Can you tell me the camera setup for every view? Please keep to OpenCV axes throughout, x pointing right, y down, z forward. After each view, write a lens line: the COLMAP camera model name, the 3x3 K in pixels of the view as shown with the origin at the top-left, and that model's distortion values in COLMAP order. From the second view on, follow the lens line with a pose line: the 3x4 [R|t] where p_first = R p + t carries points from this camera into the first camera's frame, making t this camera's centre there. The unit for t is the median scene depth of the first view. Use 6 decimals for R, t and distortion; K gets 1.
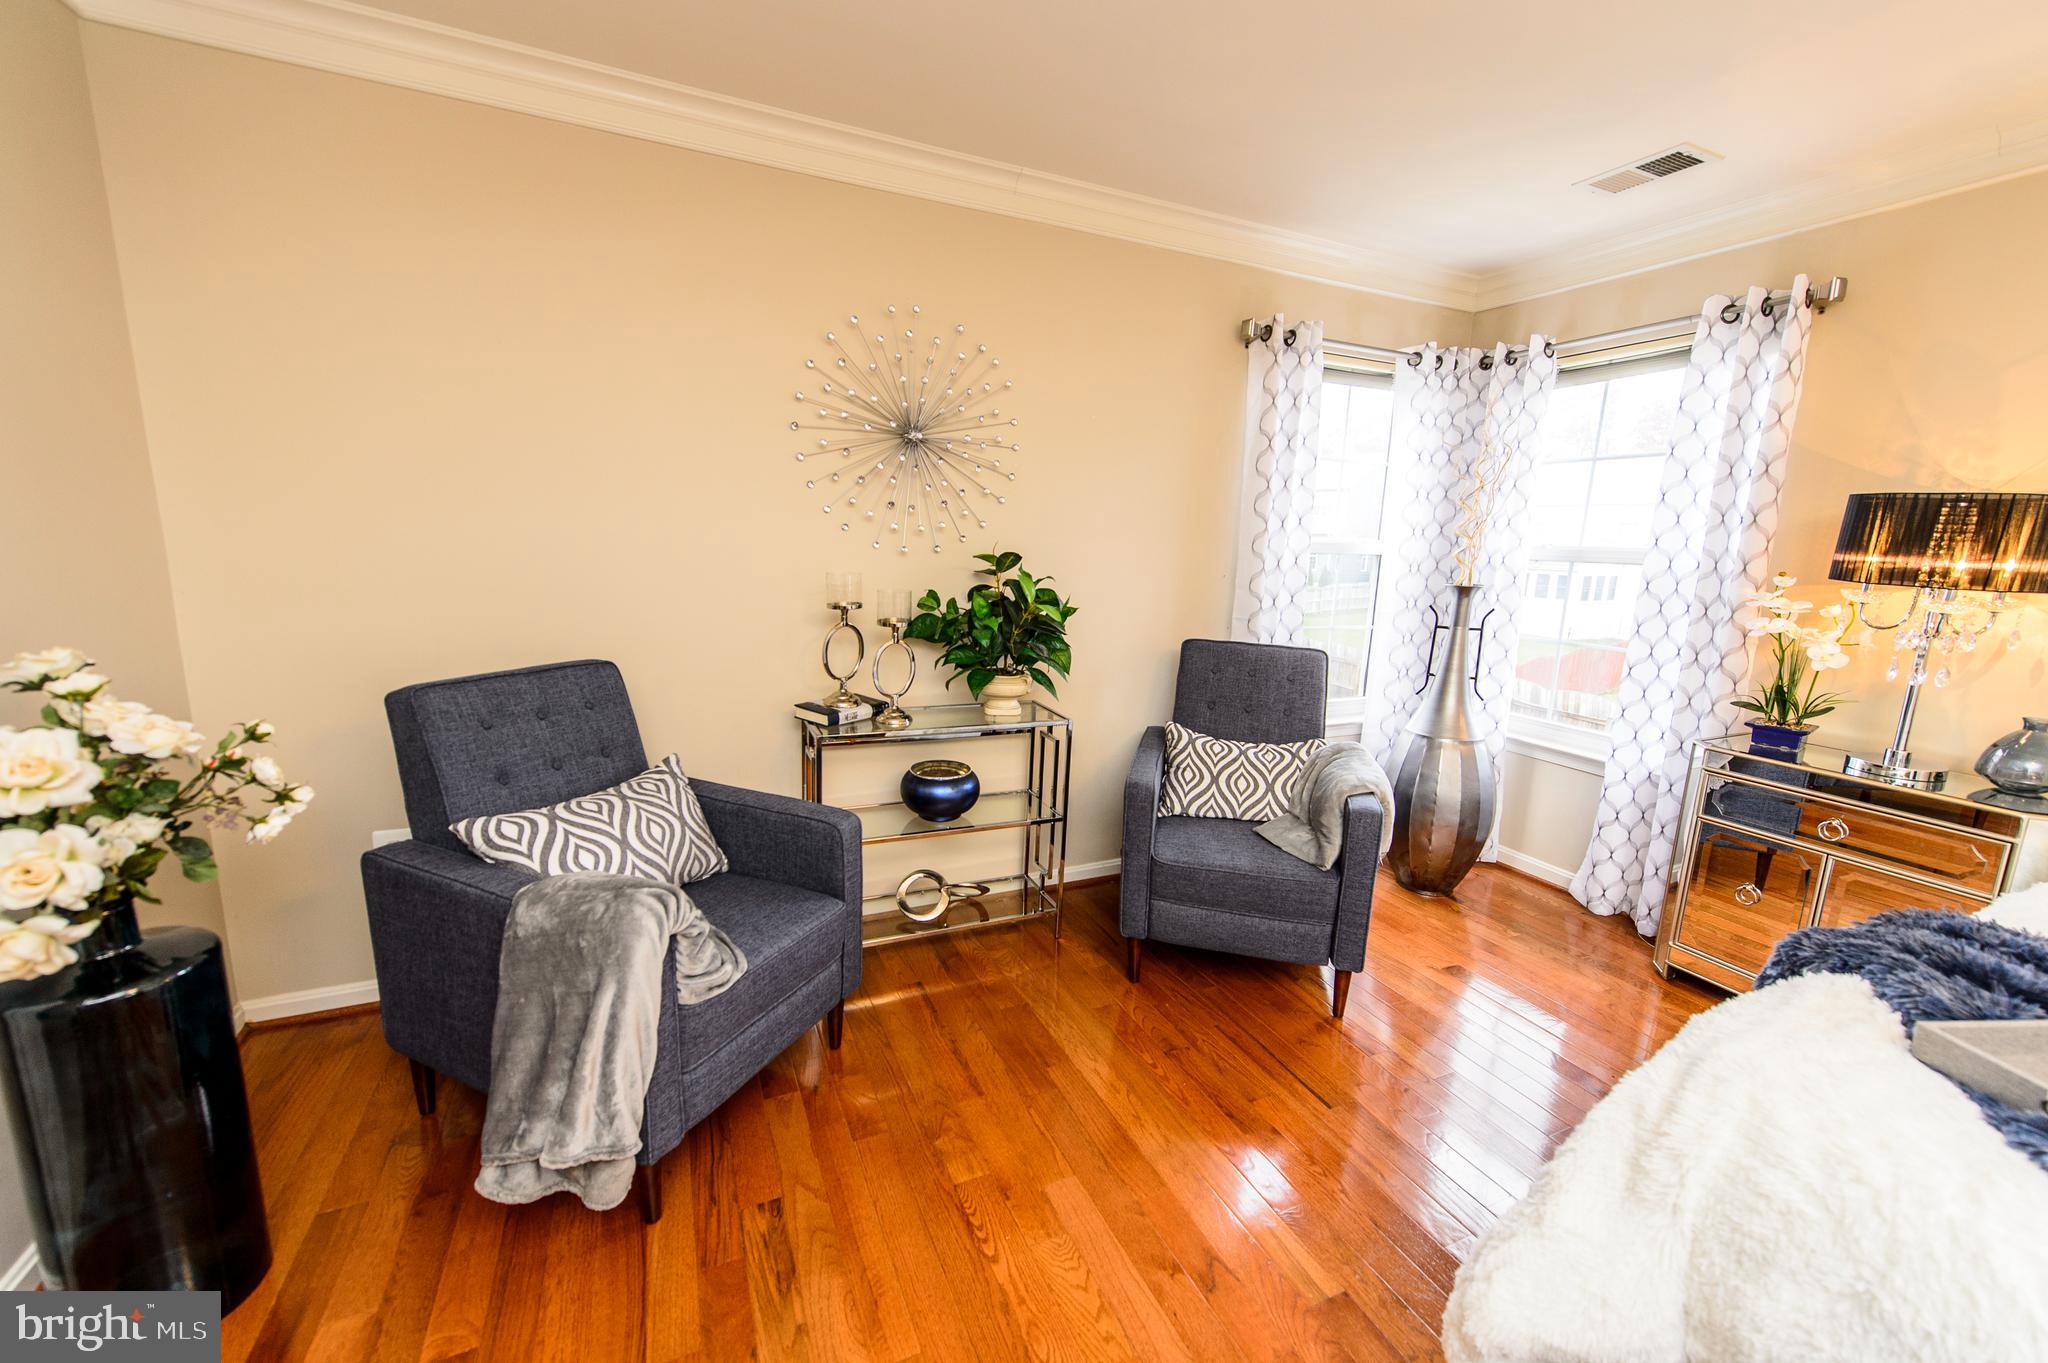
lens RADIAL K [[792.4, 0, 1017.8], [0, 792.4, 679.7], [0, 0, 1]] dist [0.001401, -0.000188]
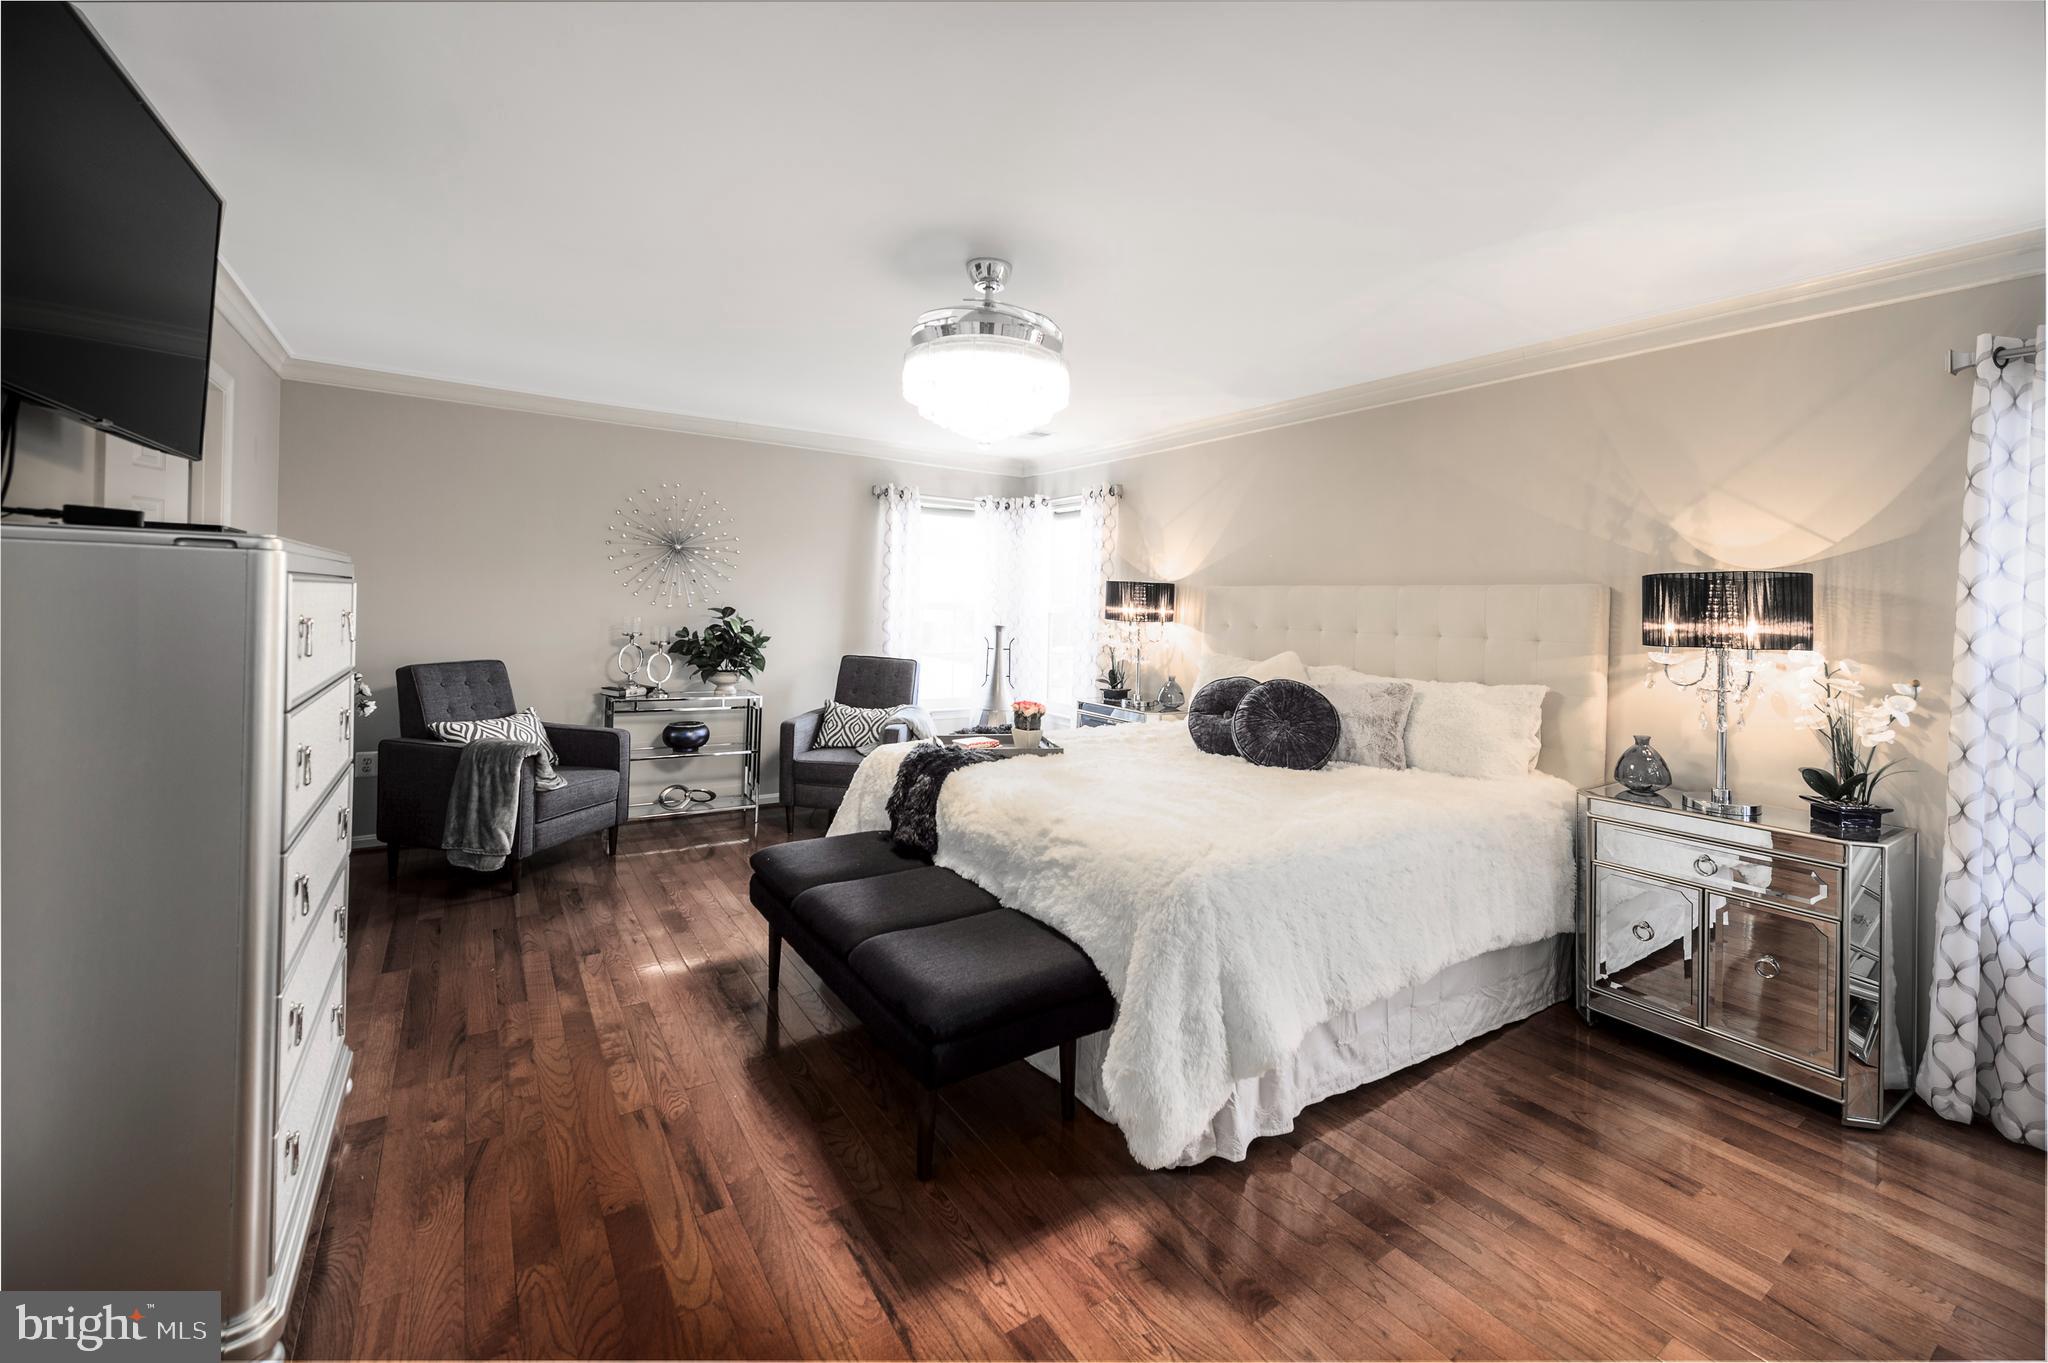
lens RADIAL K [[825.8, 0, 1018.1], [0, 825.8, 614.4], [0, 0, 1]] dist [-0.002616, -0.000332]
pose [[0.985827, -0.000659, 0.167763, 0.296504], [0.029259, 0.985342, -0.168061, 0.180253], [-0.165193, 0.170587, 0.971396, -0.885715]]
